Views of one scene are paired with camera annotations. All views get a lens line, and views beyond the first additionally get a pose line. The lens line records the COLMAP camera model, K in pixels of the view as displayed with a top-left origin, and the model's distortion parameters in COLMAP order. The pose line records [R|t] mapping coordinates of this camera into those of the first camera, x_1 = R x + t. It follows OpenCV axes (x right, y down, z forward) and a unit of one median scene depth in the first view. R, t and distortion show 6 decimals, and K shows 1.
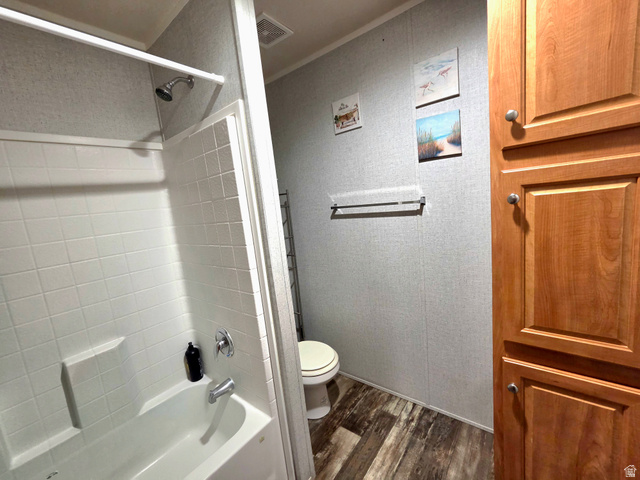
lens RADIAL K [[266.5, 0, 320.0], [0, 266.5, 240.0], [0, 0, 1]] dist [0.001867, 0.000580]
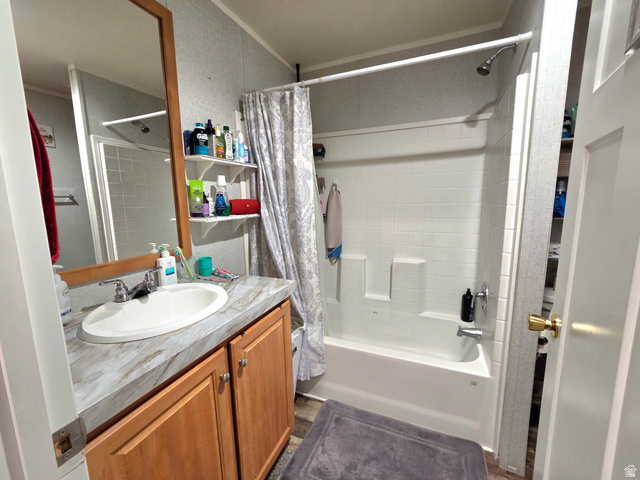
lens RADIAL K [[266.5, 0, 320.0], [0, 266.5, 240.0], [0, 0, 1]] dist [0.001867, 0.000580]
pose [[0.268263, 0.247029, -0.931135, 0.426571], [-0.149824, 0.965501, 0.212981, 0.030785], [0.951624, 0.082371, 0.296018, 0.016013]]
